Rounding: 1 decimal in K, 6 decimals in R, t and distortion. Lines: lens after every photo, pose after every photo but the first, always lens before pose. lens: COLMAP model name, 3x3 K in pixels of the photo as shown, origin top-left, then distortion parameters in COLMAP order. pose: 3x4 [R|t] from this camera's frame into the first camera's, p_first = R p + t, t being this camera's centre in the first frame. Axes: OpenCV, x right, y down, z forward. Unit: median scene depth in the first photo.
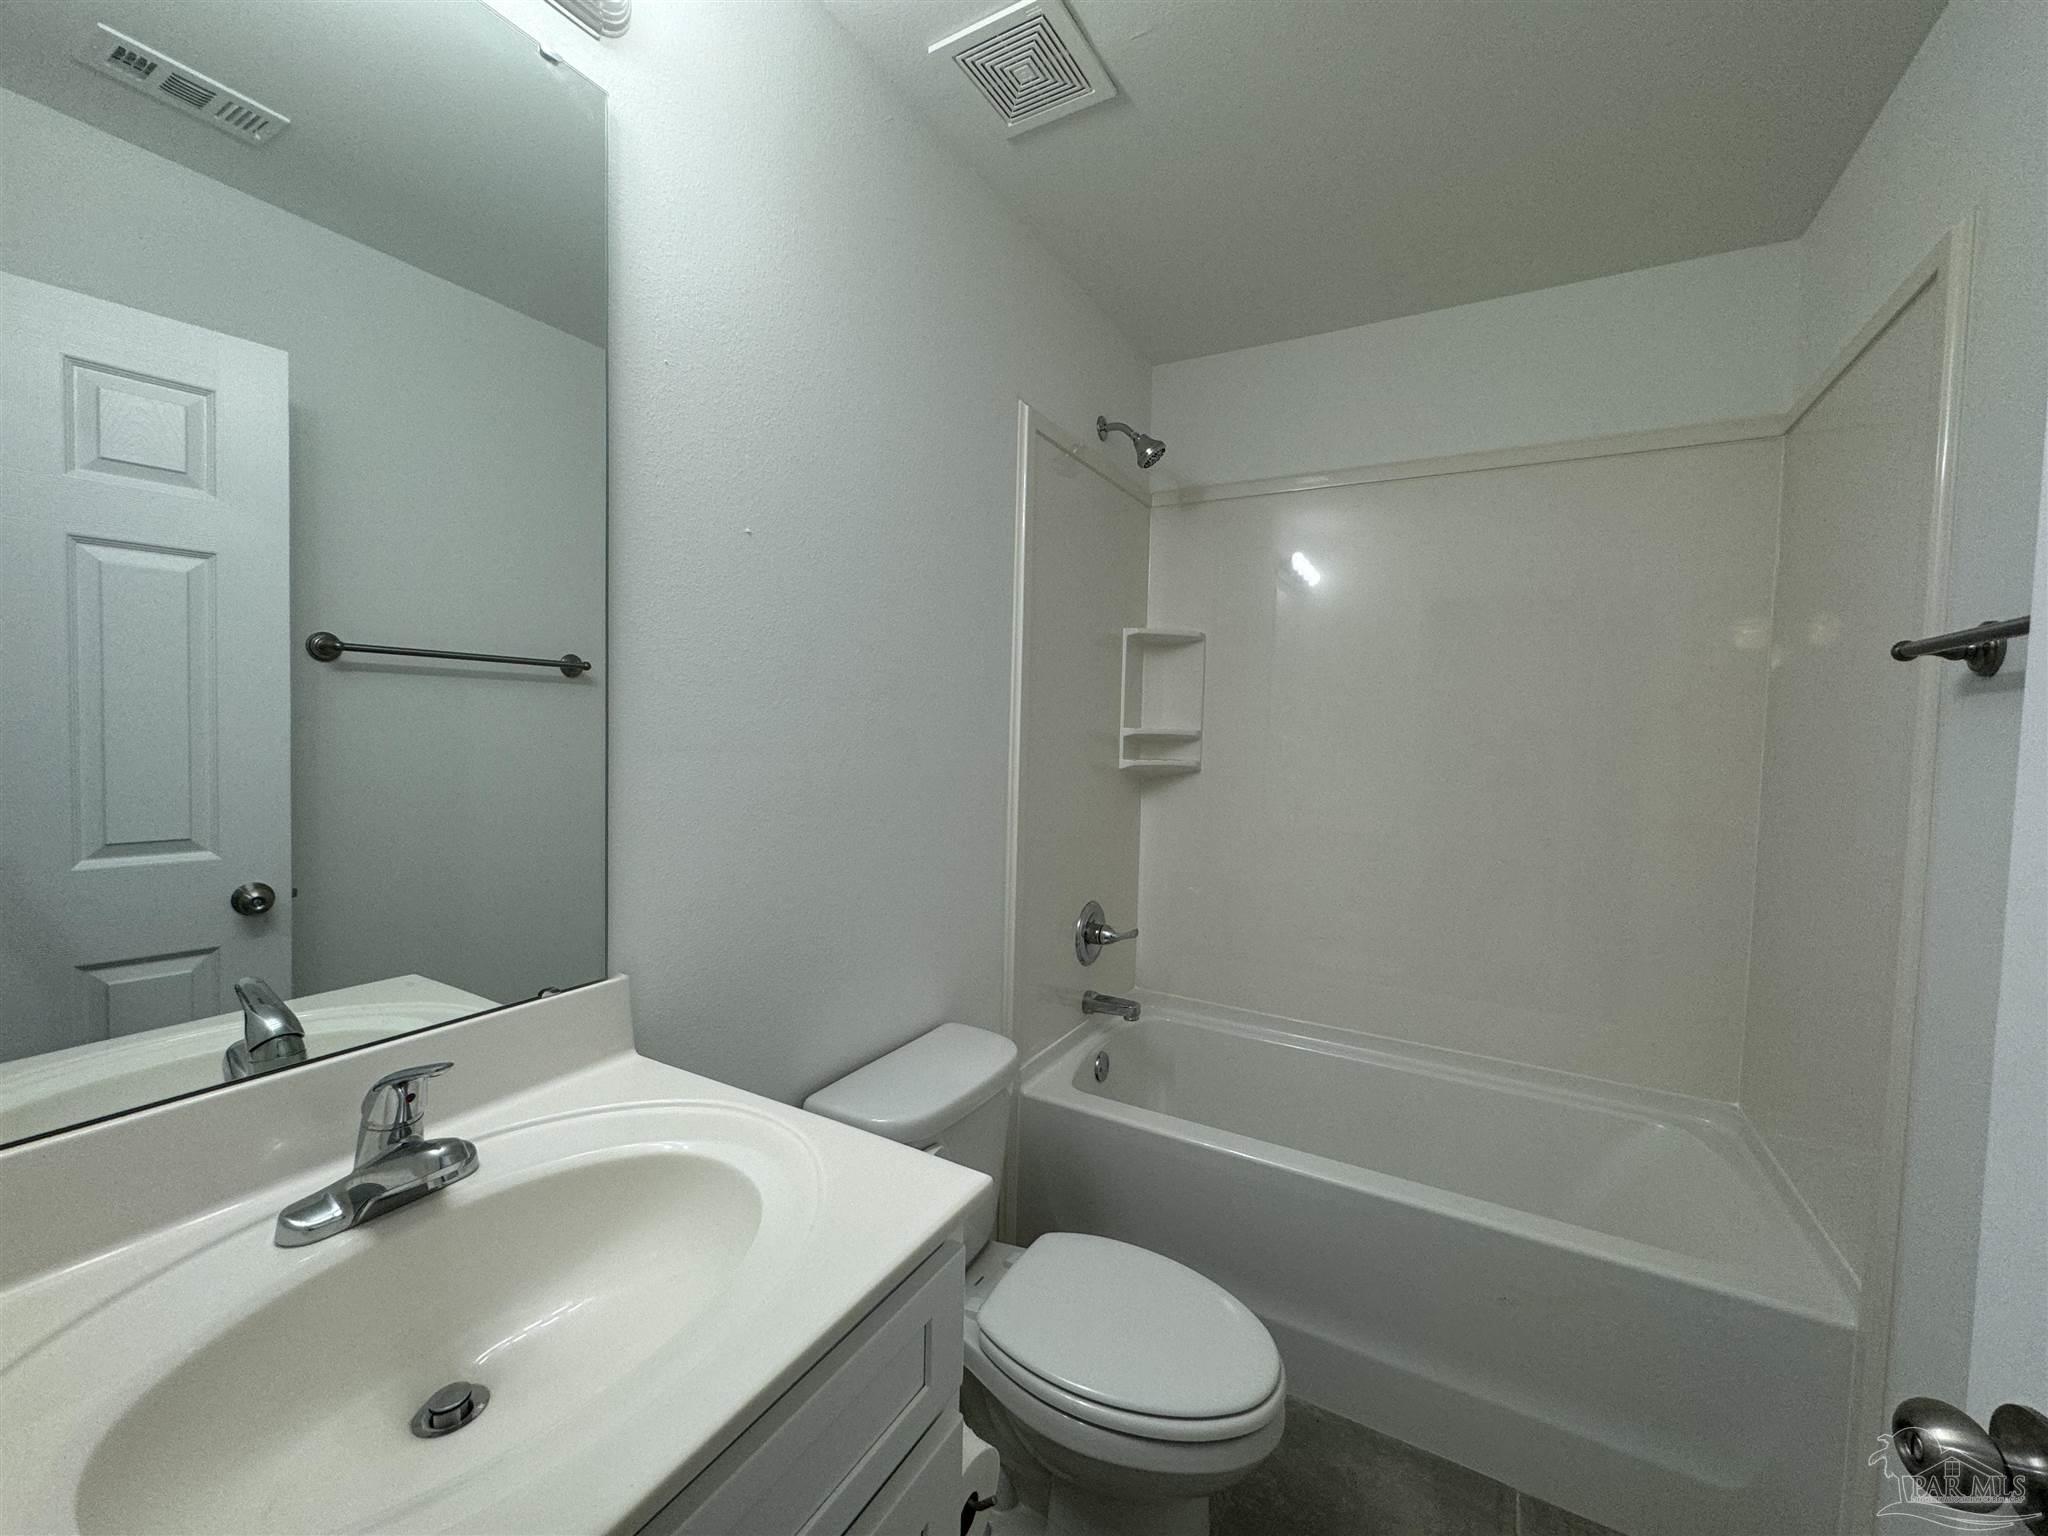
lens RADIAL K [[818.1, 0, 1021.9], [0, 818.1, 764.7], [0, 0, 1]] dist [-0.001277, 0.000252]
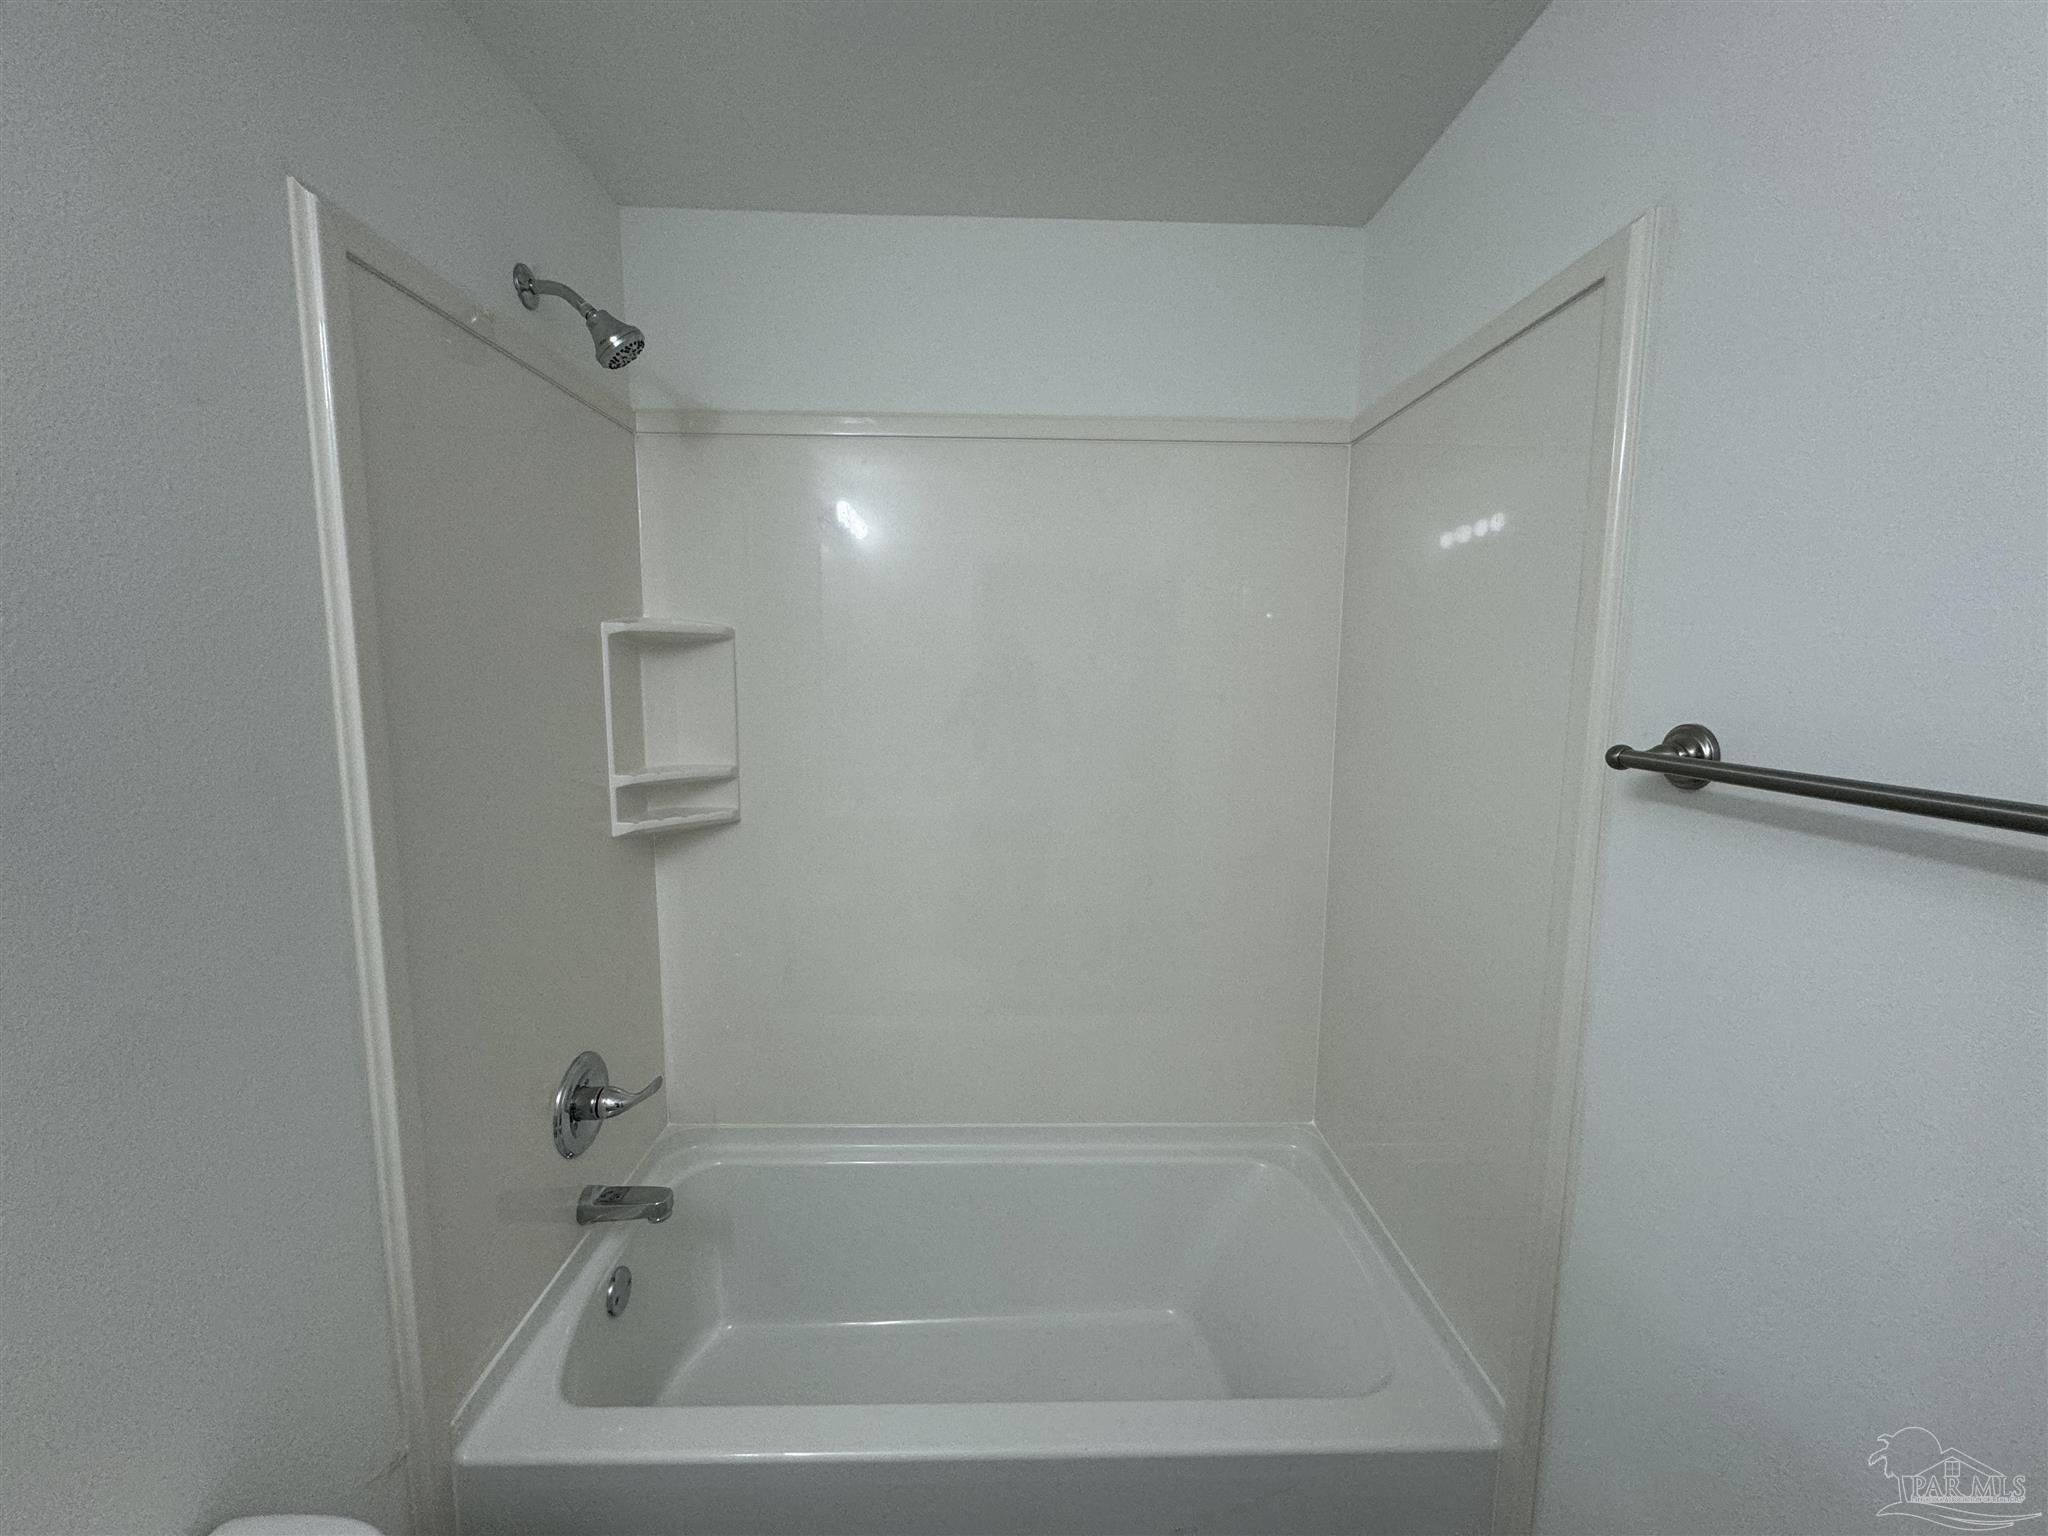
lens RADIAL K [[818.1, 0, 1021.9], [0, 818.1, 764.7], [0, 0, 1]] dist [-0.001277, 0.000252]
pose [[0.856467, -0.081040, 0.509801, 0.077215], [0.039490, 0.994992, 0.091824, -0.110394], [-0.514690, -0.058512, 0.855378, 0.297273]]
